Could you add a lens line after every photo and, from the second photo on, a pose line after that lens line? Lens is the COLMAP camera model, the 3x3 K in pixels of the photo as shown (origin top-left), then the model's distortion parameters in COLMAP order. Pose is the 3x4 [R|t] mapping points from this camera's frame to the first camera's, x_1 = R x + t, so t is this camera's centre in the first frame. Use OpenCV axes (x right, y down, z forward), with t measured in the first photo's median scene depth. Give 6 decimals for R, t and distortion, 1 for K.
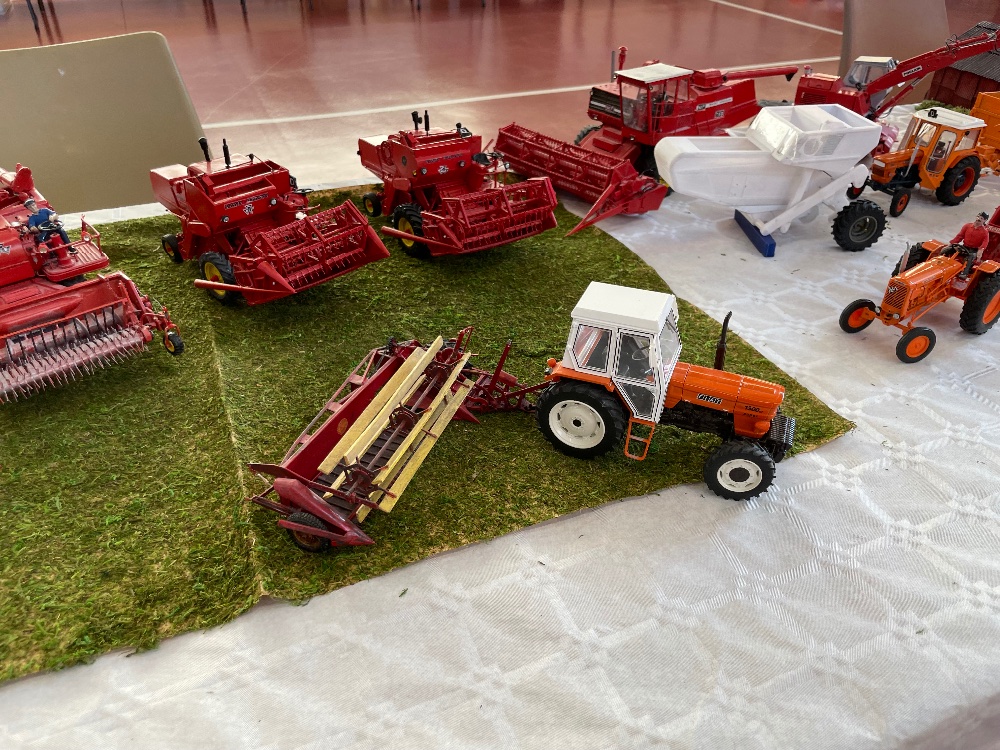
lens RADIAL K [[764.0, 0, 499.1], [0, 764.0, 378.6], [0, 0, 1]] dist [0.026657, -0.055210]
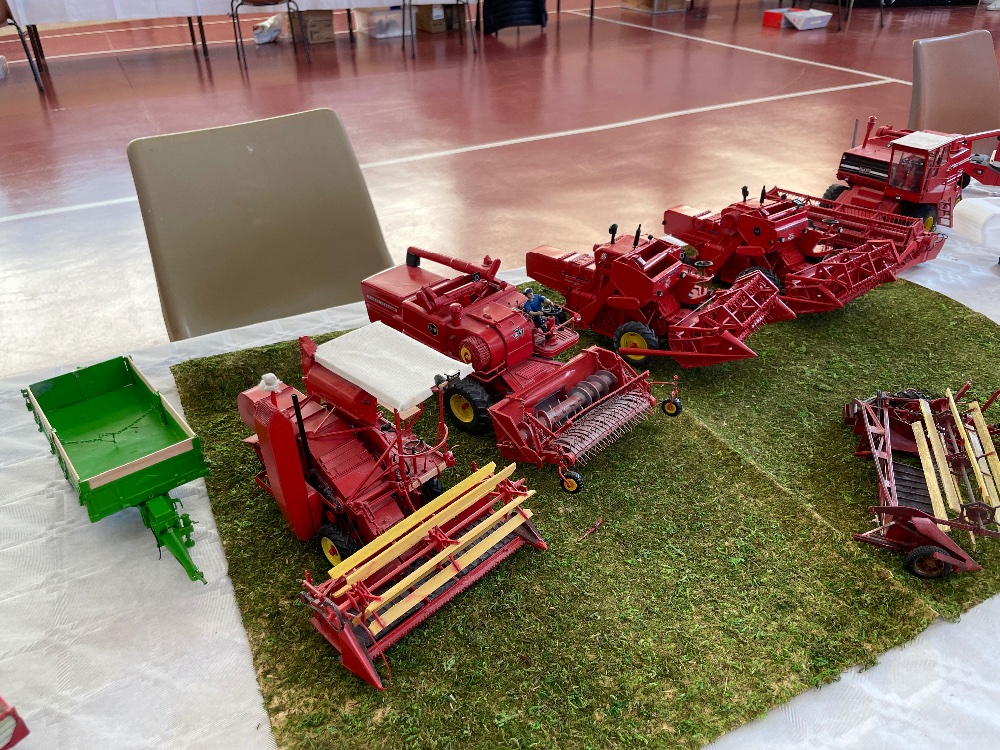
lens RADIAL K [[764.0, 0, 502.2], [0, 764.0, 370.9], [0, 0, 1]] dist [0.026657, -0.055210]
pose [[0.998255, -0.051614, 0.028696, -0.427467], [0.053085, 0.997176, -0.053118, -0.030272], [-0.025873, 0.054549, 0.998176, -0.085626]]
